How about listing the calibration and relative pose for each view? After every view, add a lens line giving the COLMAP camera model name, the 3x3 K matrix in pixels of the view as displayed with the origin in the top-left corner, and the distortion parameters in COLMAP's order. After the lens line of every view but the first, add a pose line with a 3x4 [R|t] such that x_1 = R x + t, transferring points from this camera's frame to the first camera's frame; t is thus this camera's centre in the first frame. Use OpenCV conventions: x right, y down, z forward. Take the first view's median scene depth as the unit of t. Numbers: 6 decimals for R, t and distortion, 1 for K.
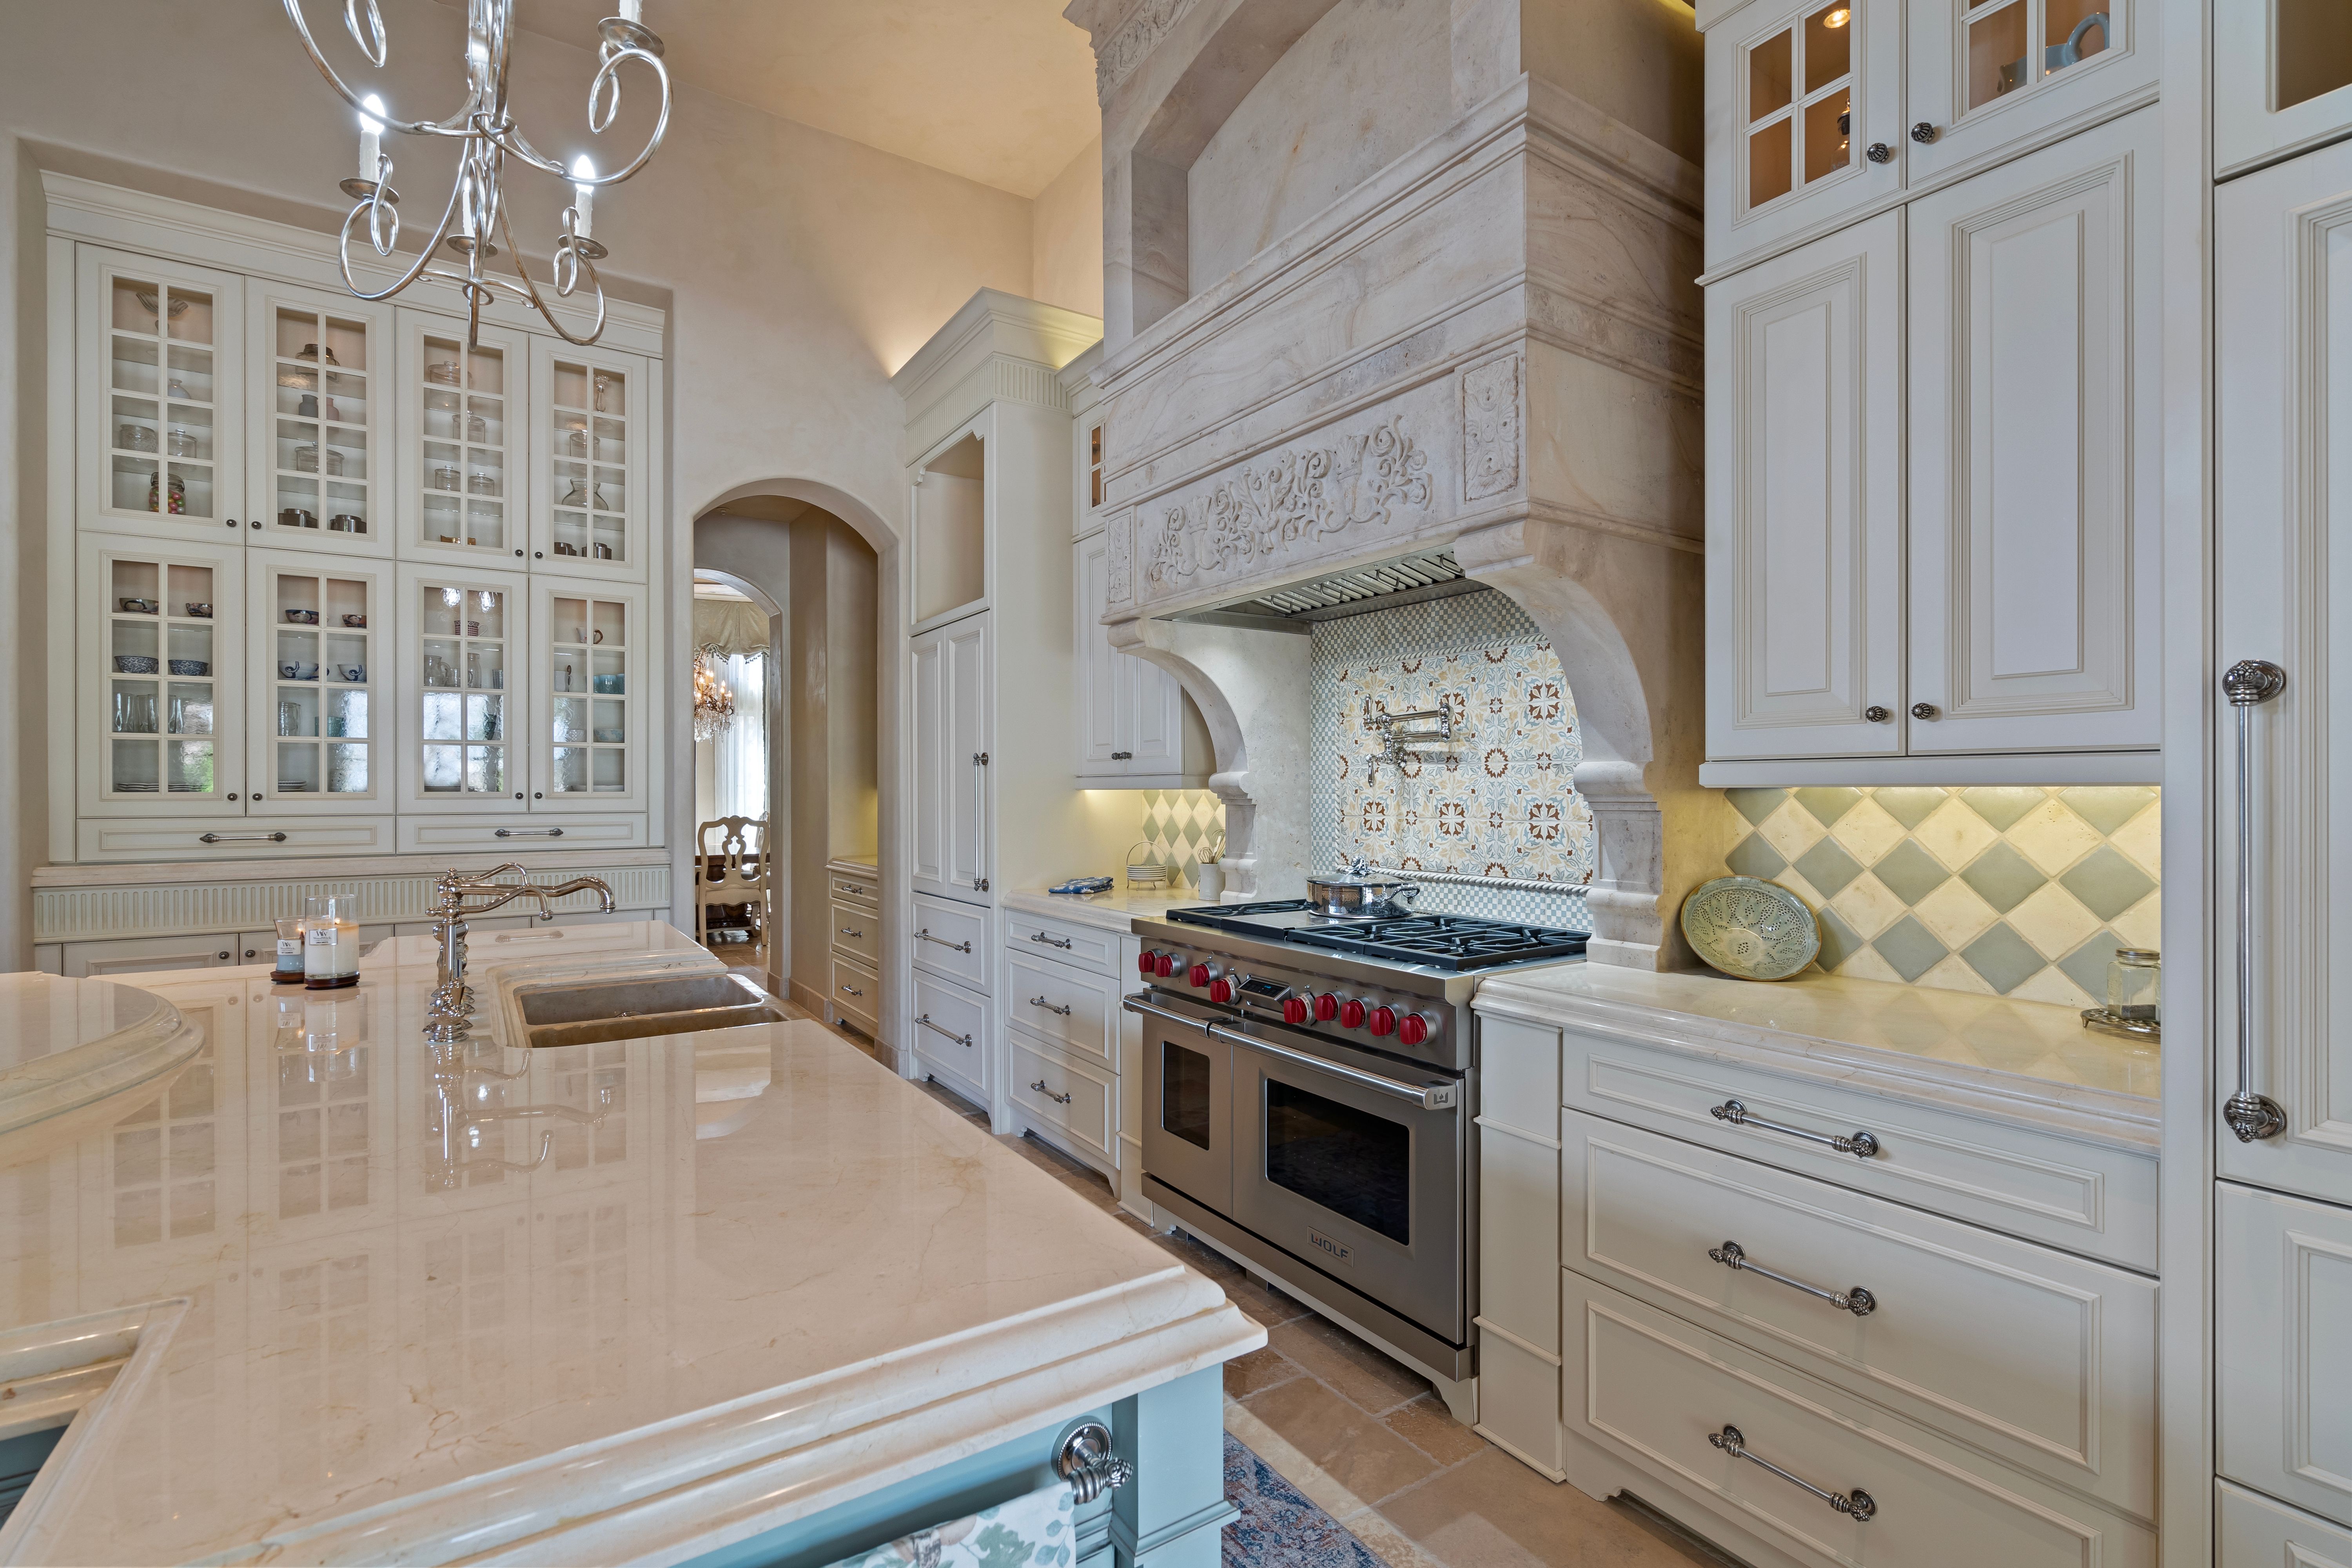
lens RADIAL K [[1056.4, 0, 1174.5], [0, 1056.4, 787.2], [0, 0, 1]] dist [-0.000632, 0.000316]
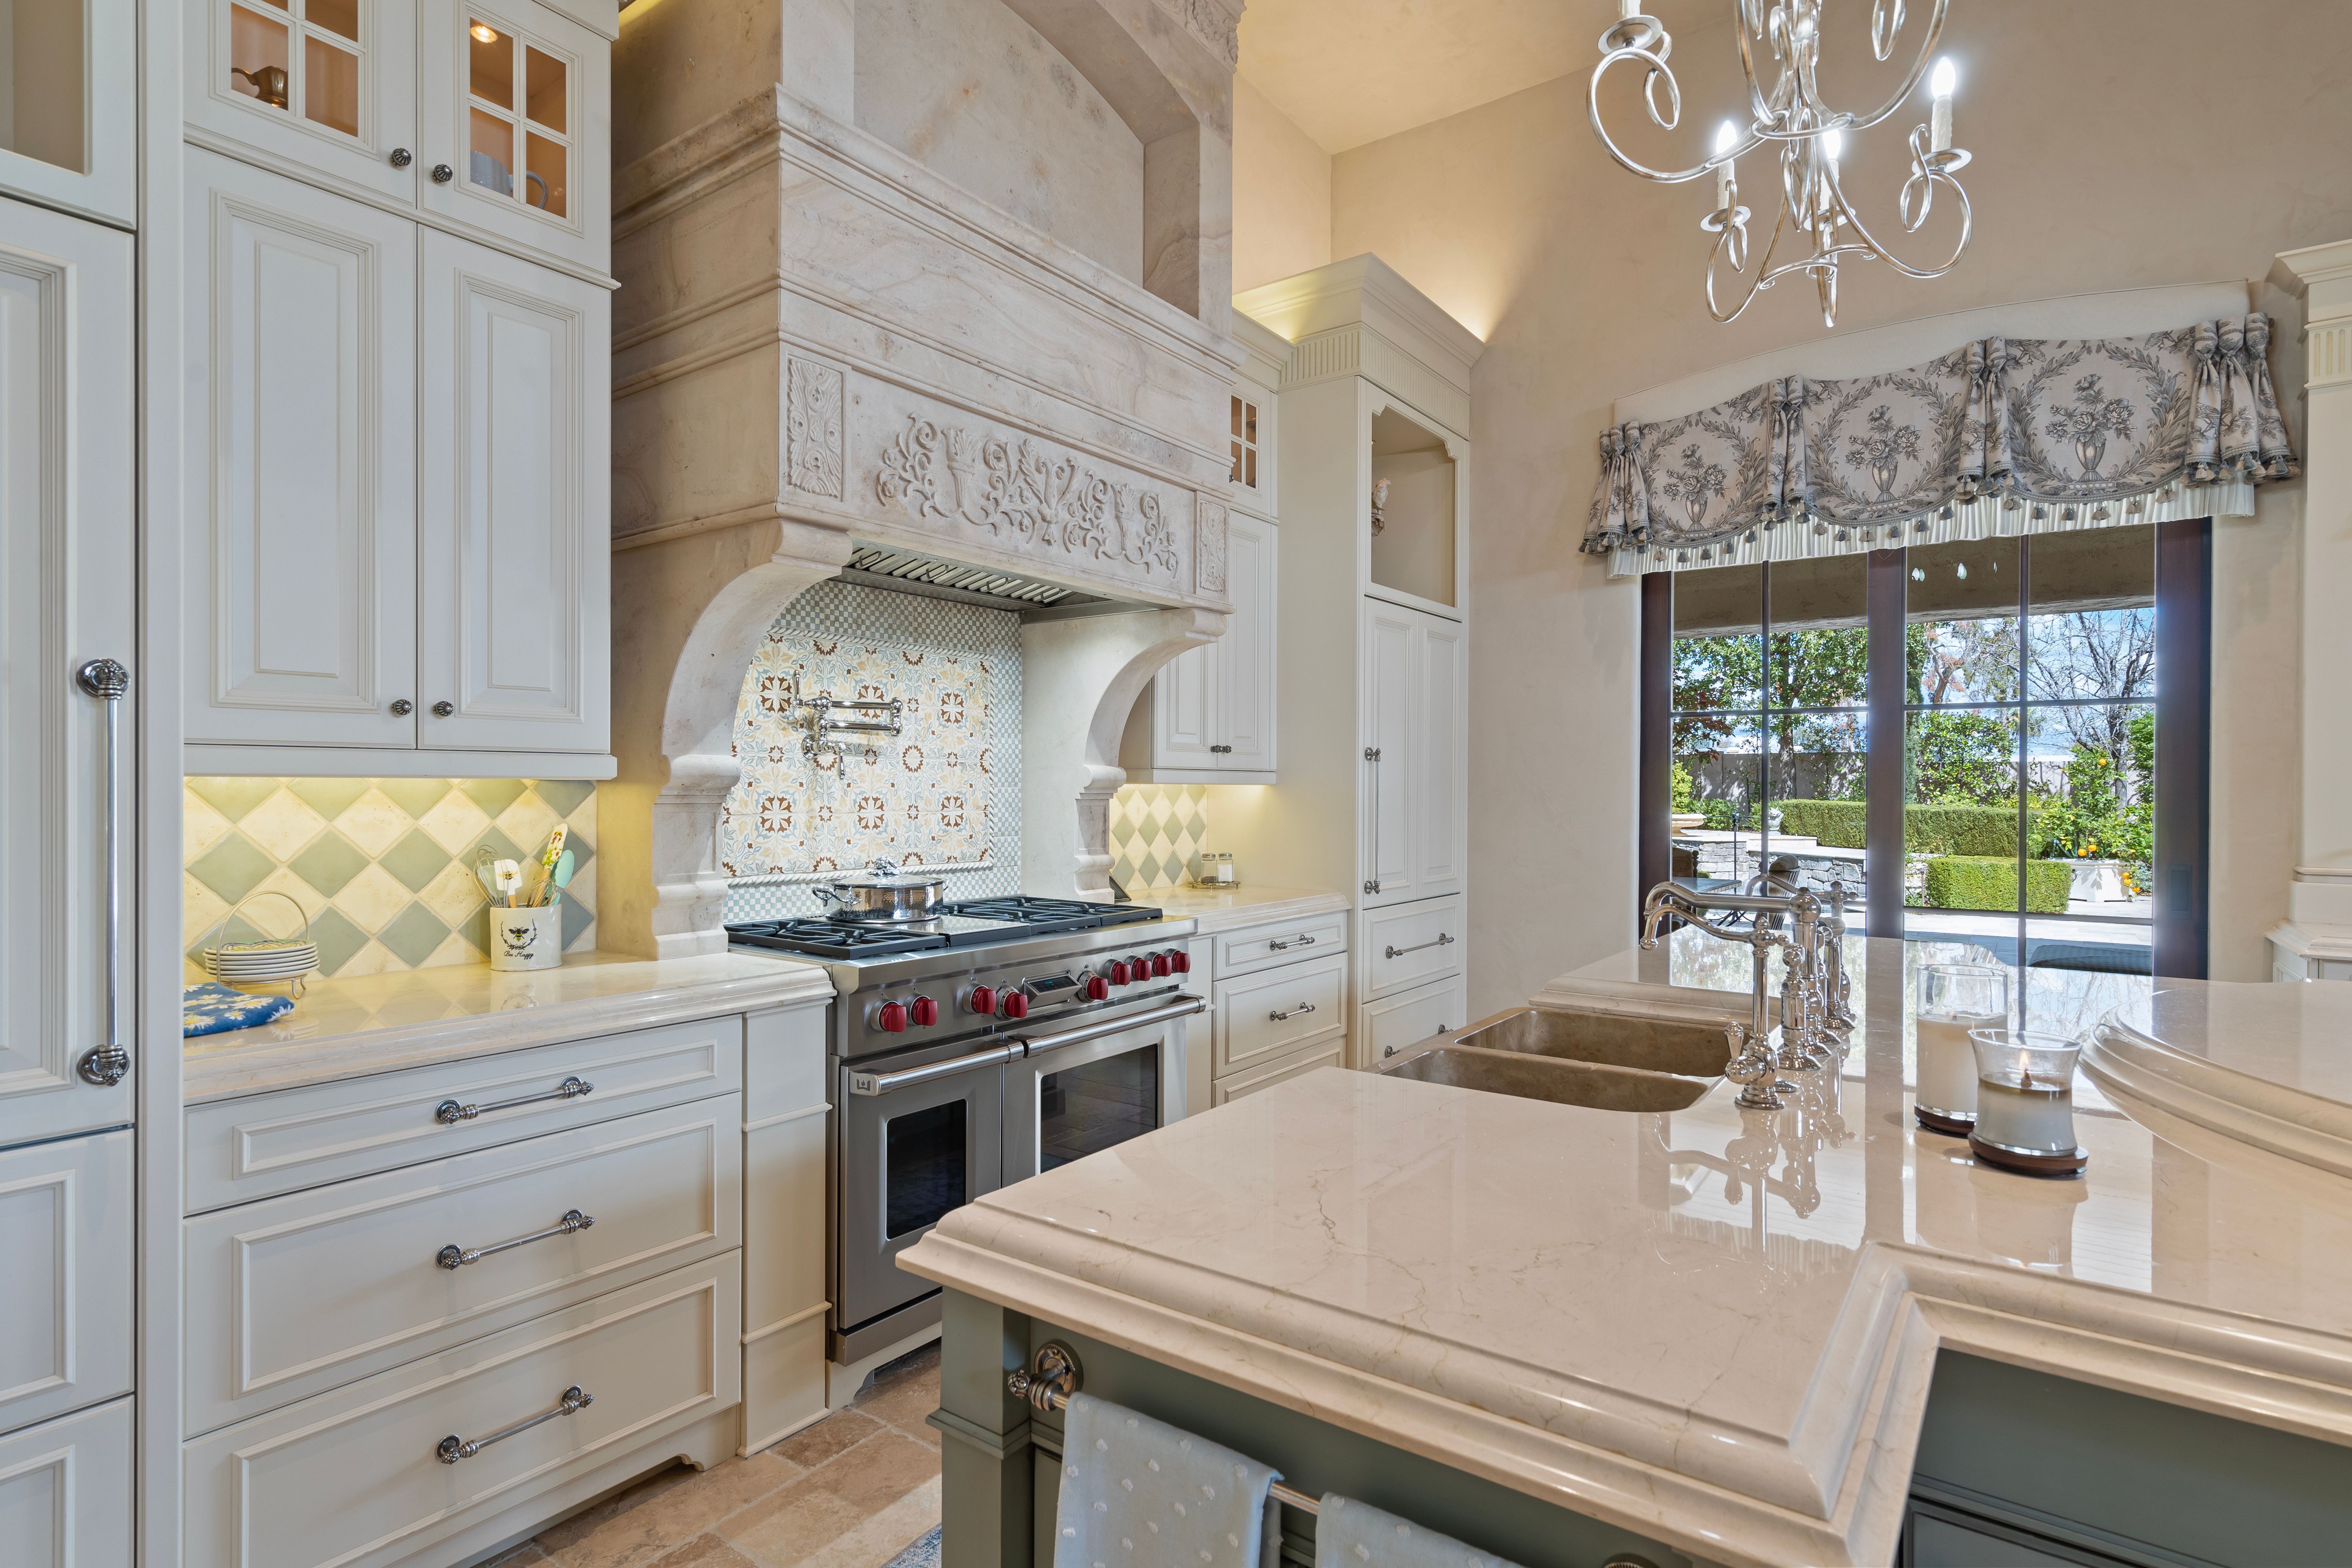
lens RADIAL K [[1180.0, 0, 1167.6], [0, 1180.0, 788.9], [0, 0, 1]] dist [0.001214, 0.002219]
pose [[-0.339834, -0.002624, 0.940482, -0.897365], [-0.009353, 0.999956, -0.000589, 0.005804], [-0.940439, -0.008997, -0.339844, 1.150346]]
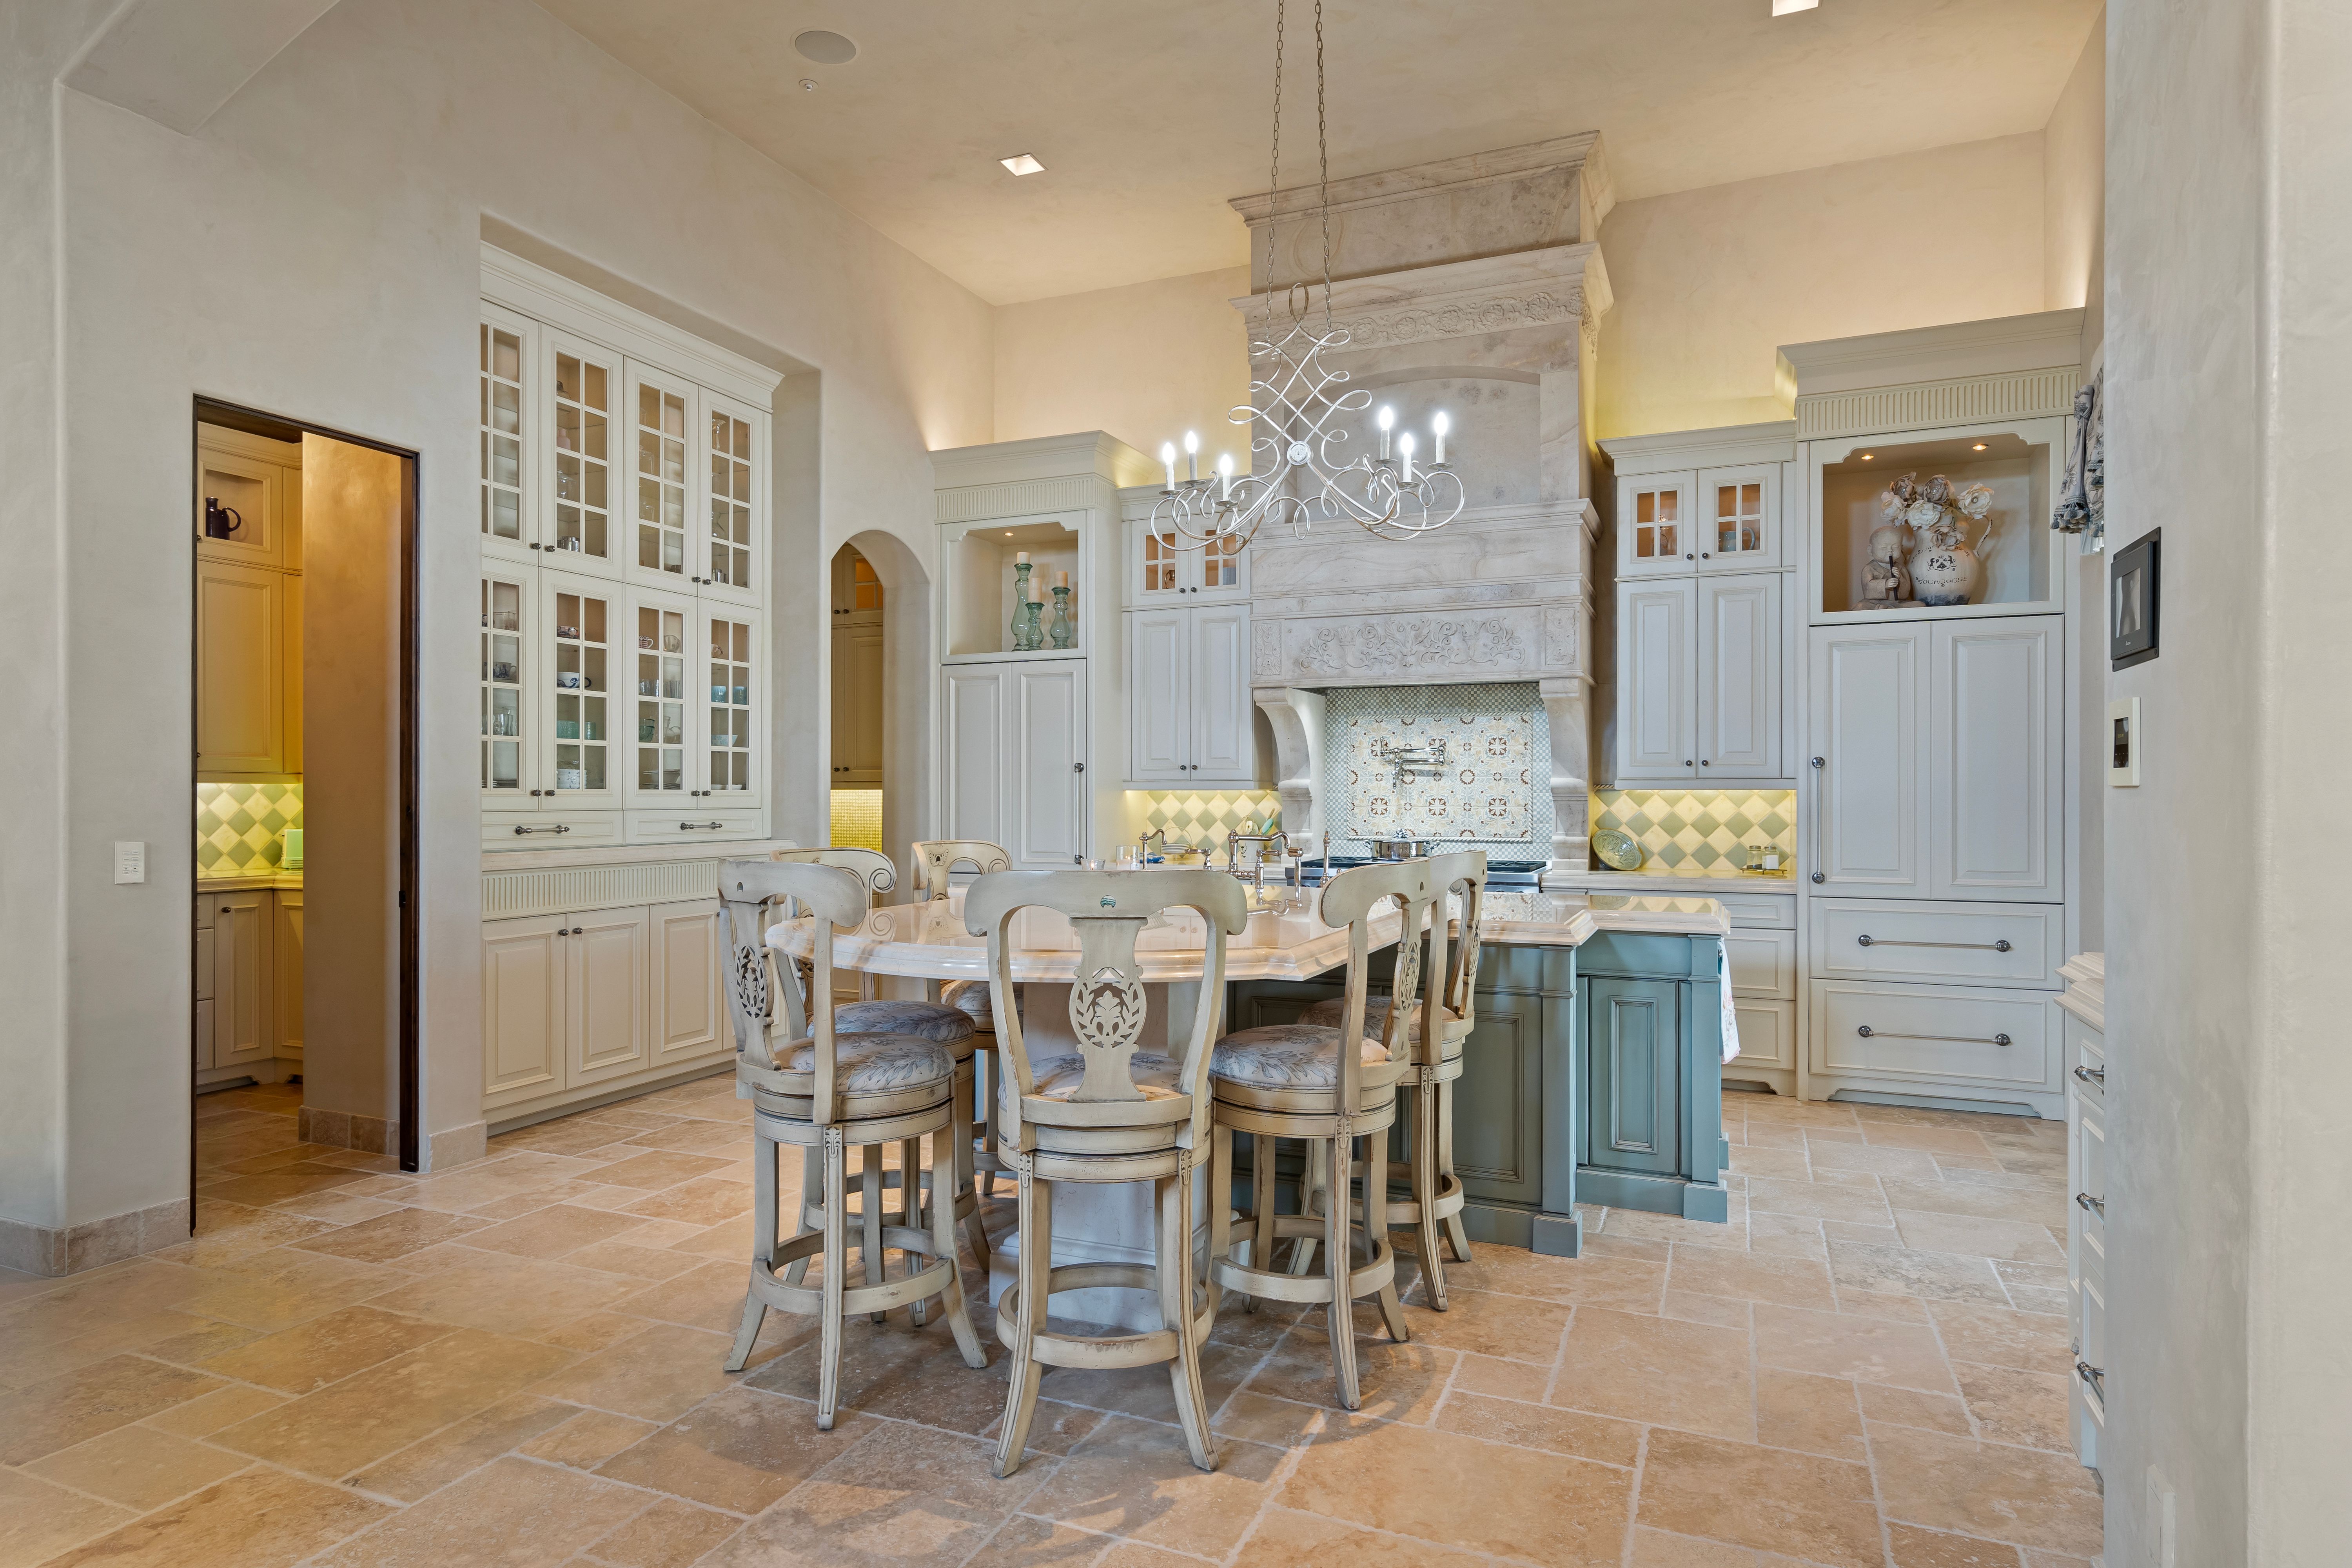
lens RADIAL K [[1292.2, 0, 1176.0], [0, 1292.2, 784.0], [0, 0, 1]] dist [0.004434, 0.001088]
pose [[0.836099, 0.006908, 0.548536, -1.396126], [-0.004149, 0.999972, -0.006270, 0.006373], [-0.548563, 0.002967, 0.836104, -0.652236]]
